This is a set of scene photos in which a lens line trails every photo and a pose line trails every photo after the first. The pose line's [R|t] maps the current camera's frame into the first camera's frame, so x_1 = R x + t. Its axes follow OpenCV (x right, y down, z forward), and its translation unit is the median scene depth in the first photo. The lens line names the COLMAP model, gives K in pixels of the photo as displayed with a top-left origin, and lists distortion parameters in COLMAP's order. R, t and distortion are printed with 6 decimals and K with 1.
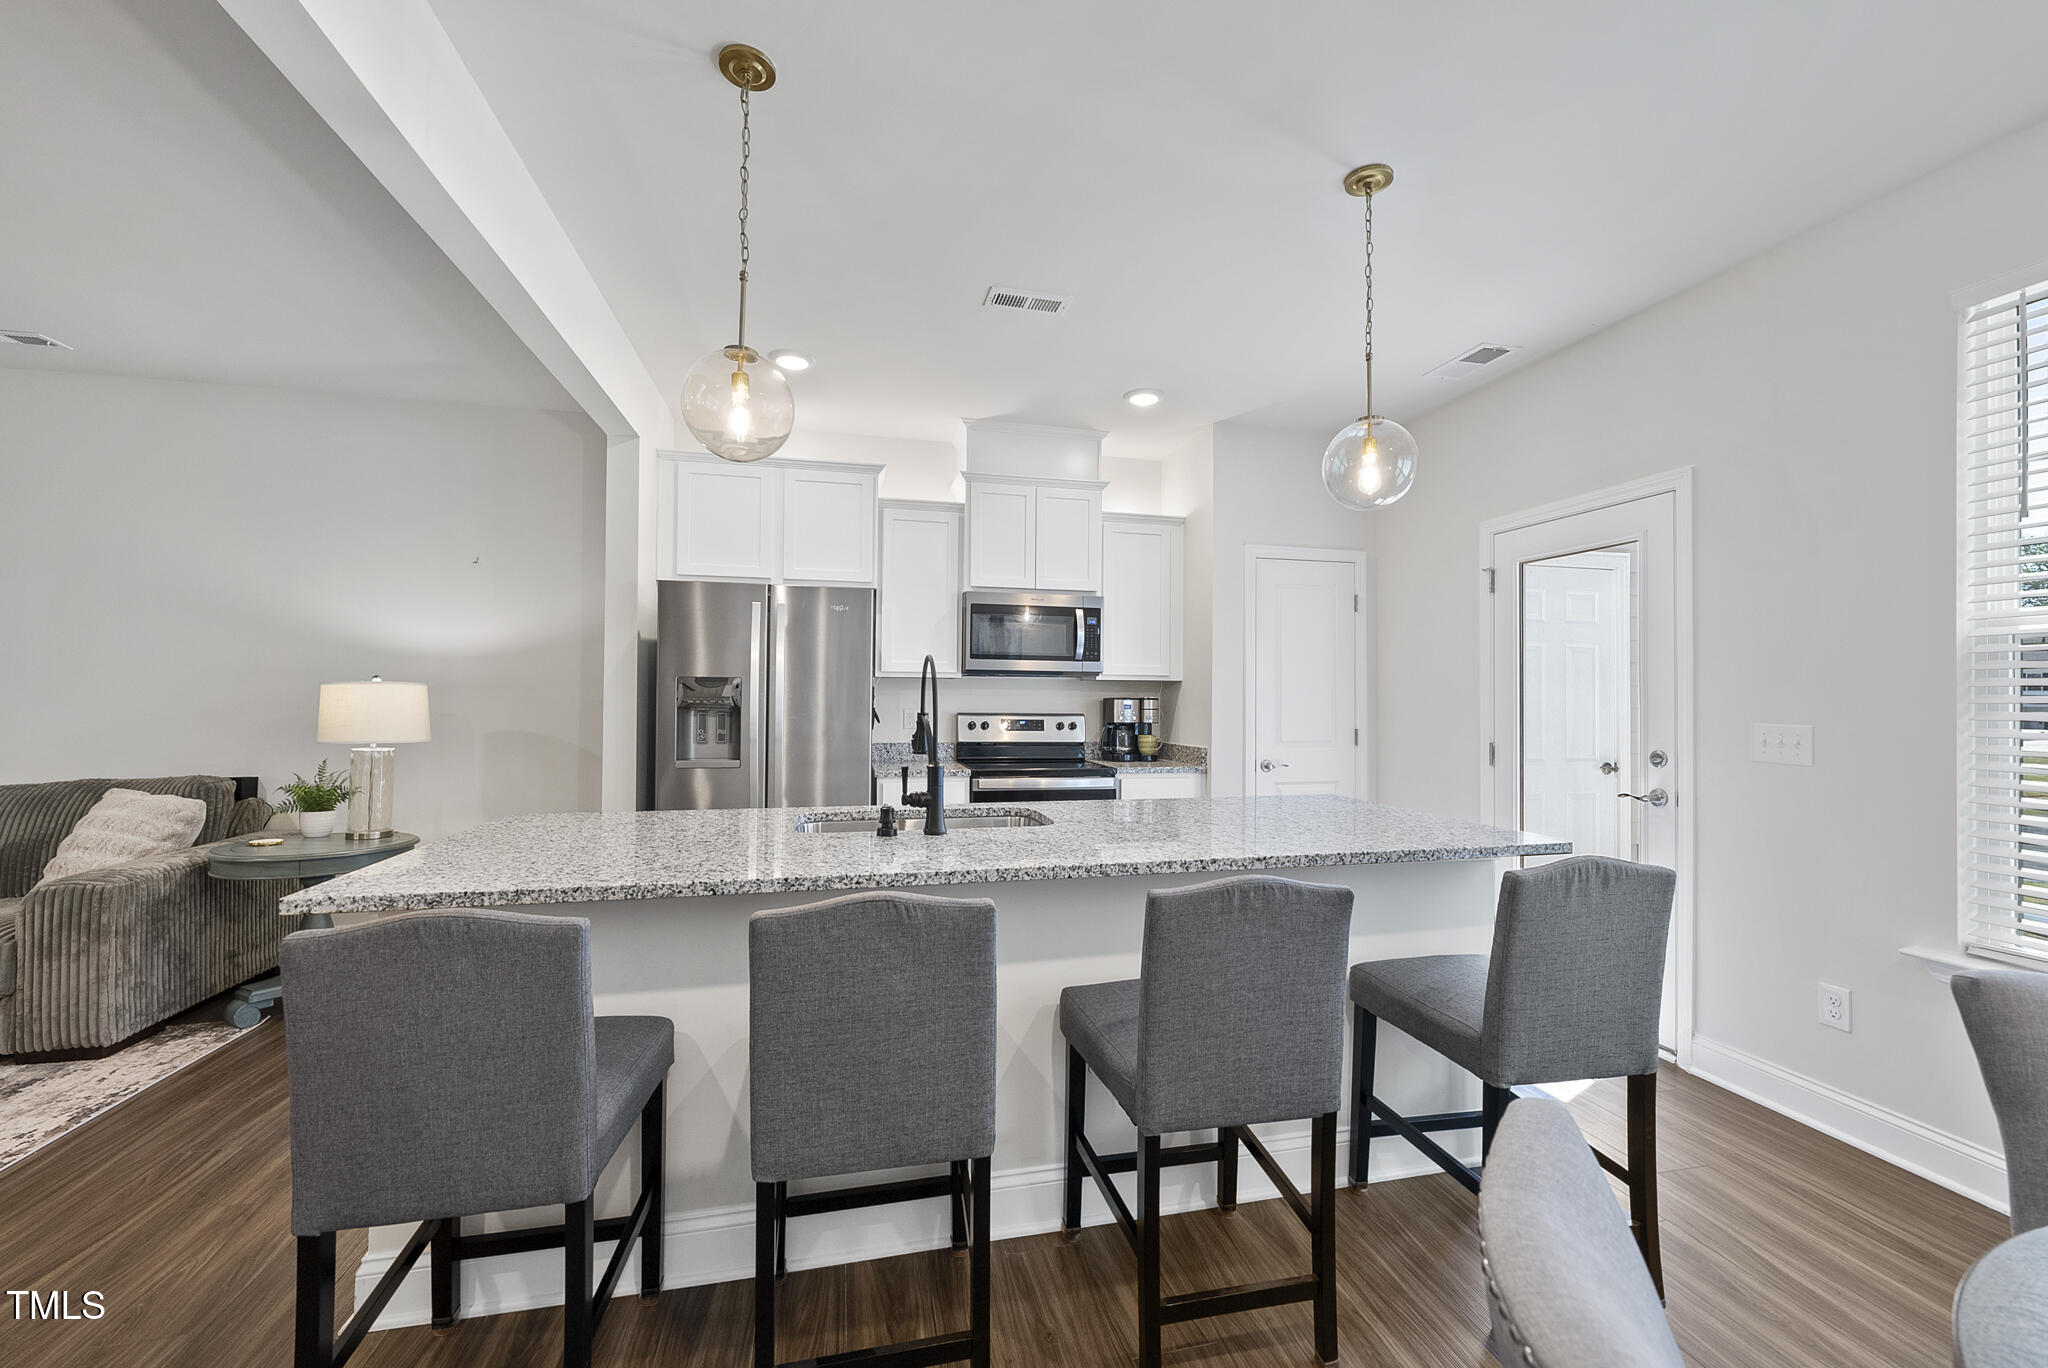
lens RADIAL K [[793.5, 0, 1025.5], [0, 793.5, 685.9], [0, 0, 1]] dist [-0.000667, 0.000001]
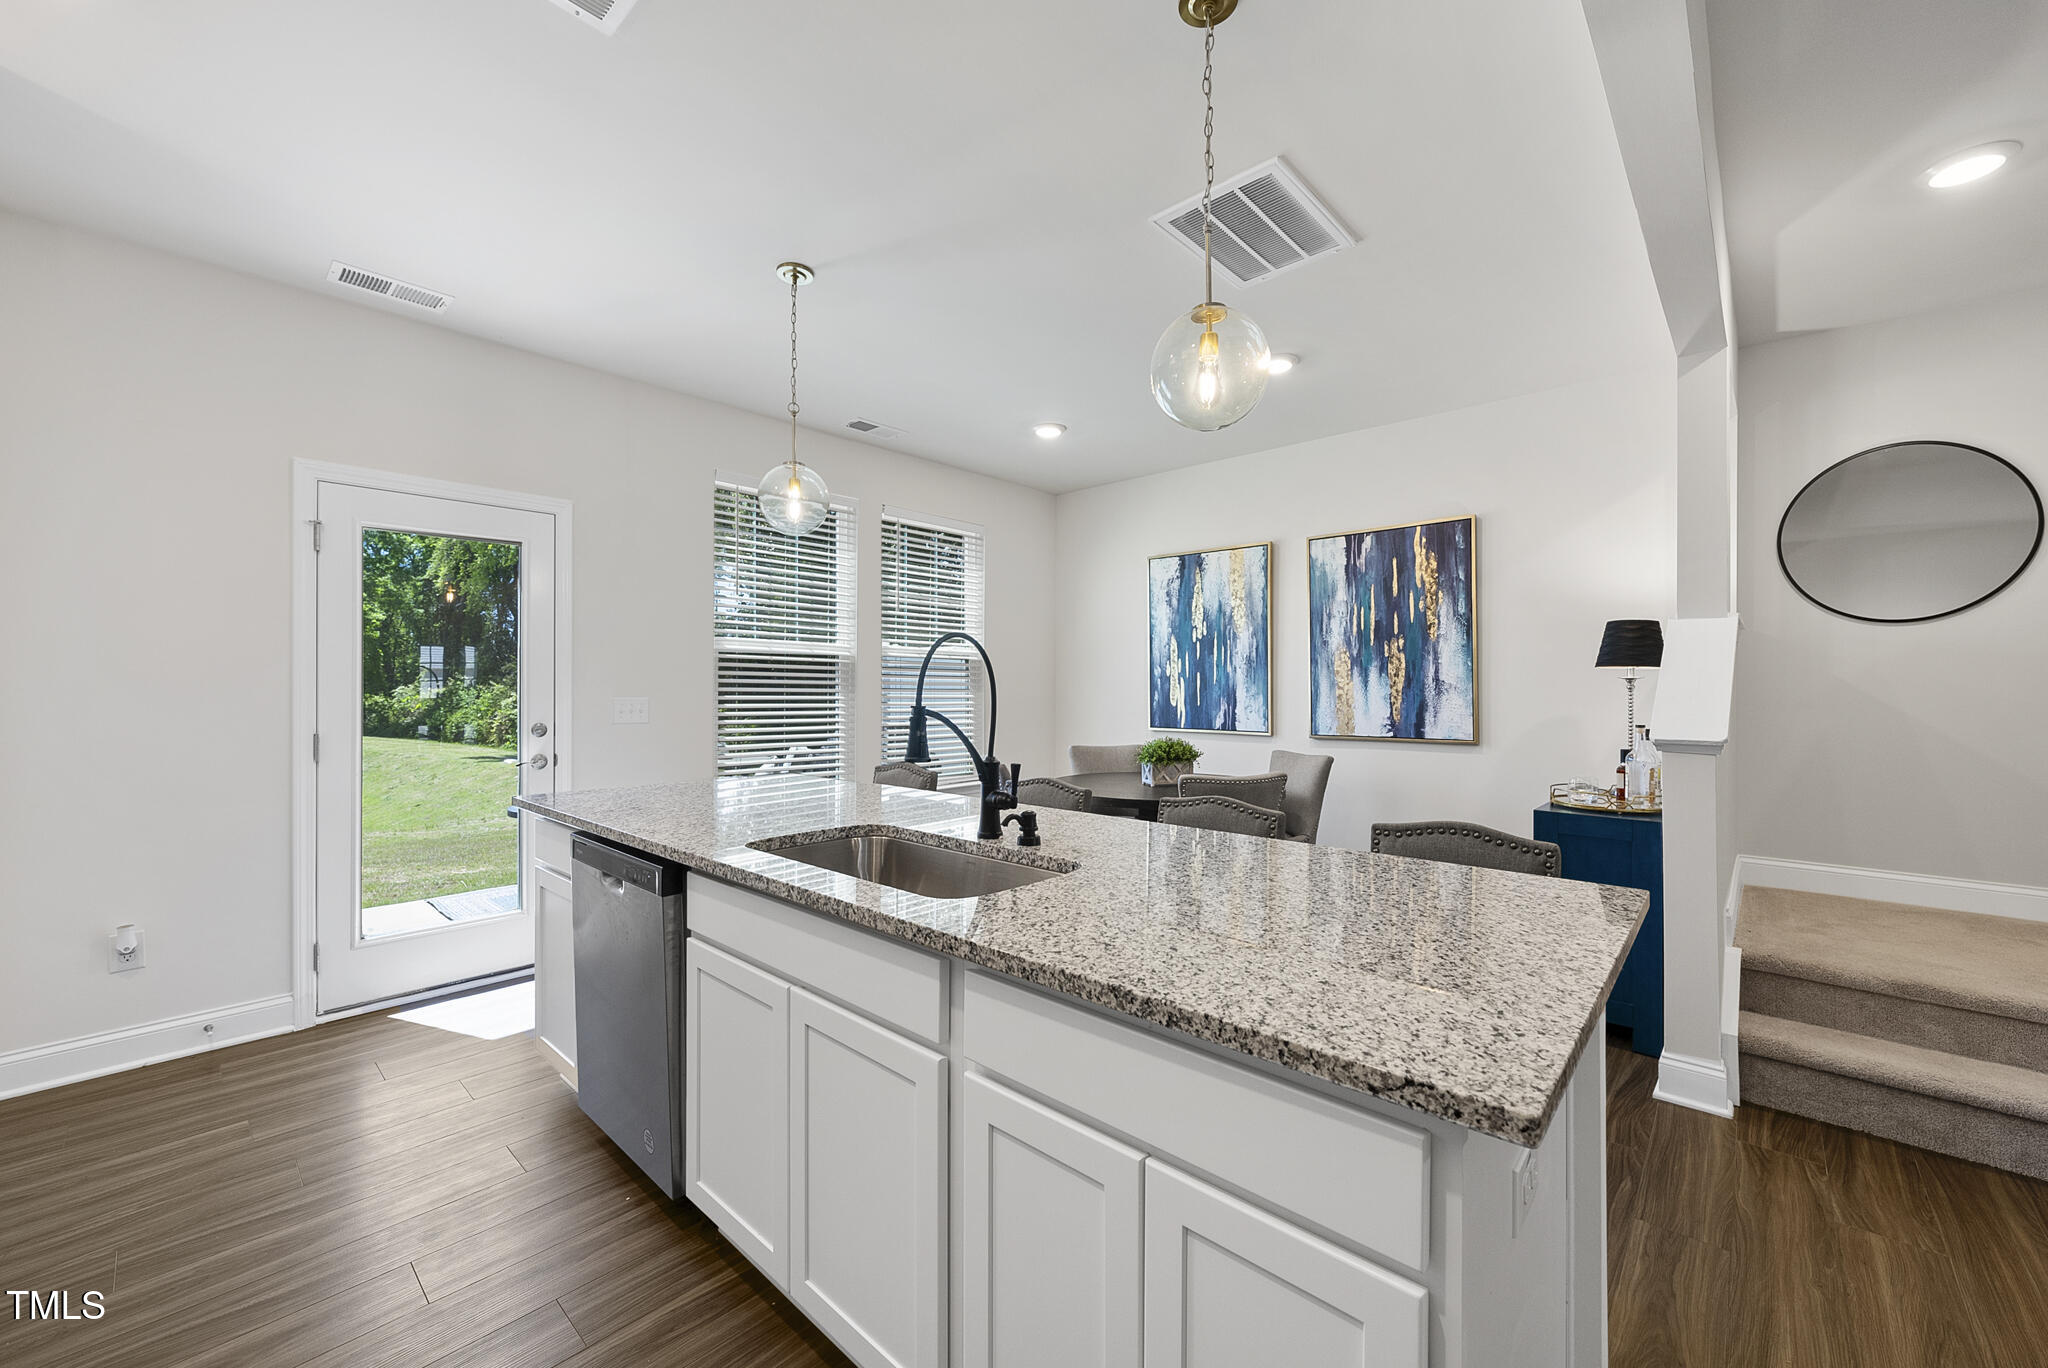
lens RADIAL K [[793.5, 0, 1025.5], [0, 793.5, 685.9], [0, 0, 1]] dist [-0.000667, 0.000001]
pose [[-0.562125, -0.010361, 0.826987, -0.427921], [-0.018734, 0.999824, -0.000207, 0.007310], [-0.826840, -0.015610, -0.562220, 0.721617]]
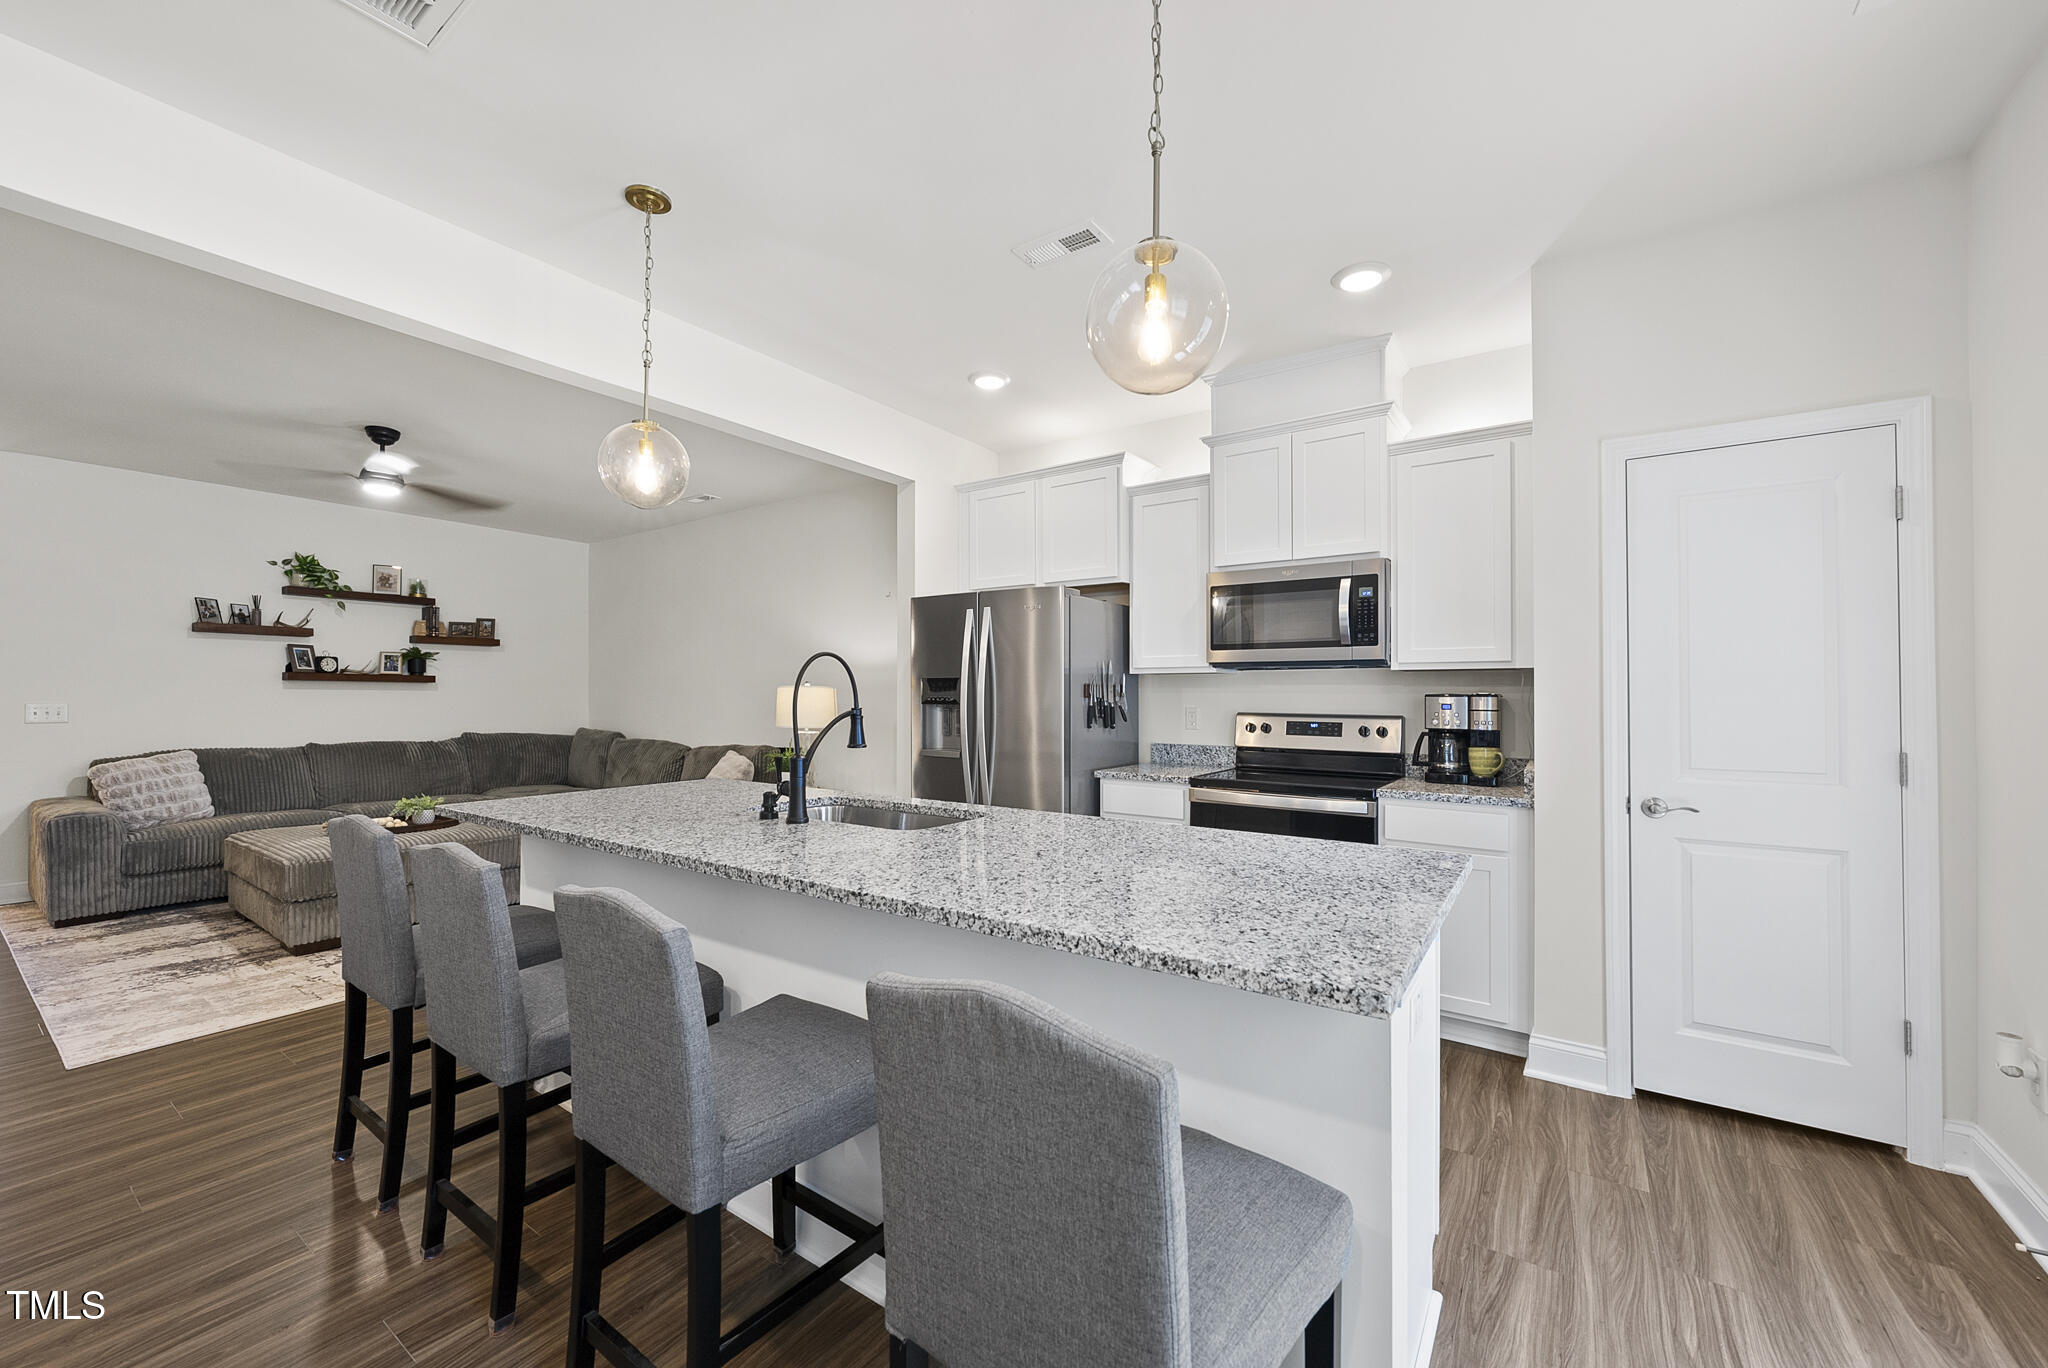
lens RADIAL K [[793.5, 0, 1025.5], [0, 793.5, 685.9], [0, 0, 1]] dist [-0.000667, 0.000001]
pose [[0.669509, -0.013363, -0.742683, 0.427229], [0.012729, 0.999898, -0.006516, 0.007865], [0.742695, -0.005091, 0.669611, 0.255163]]
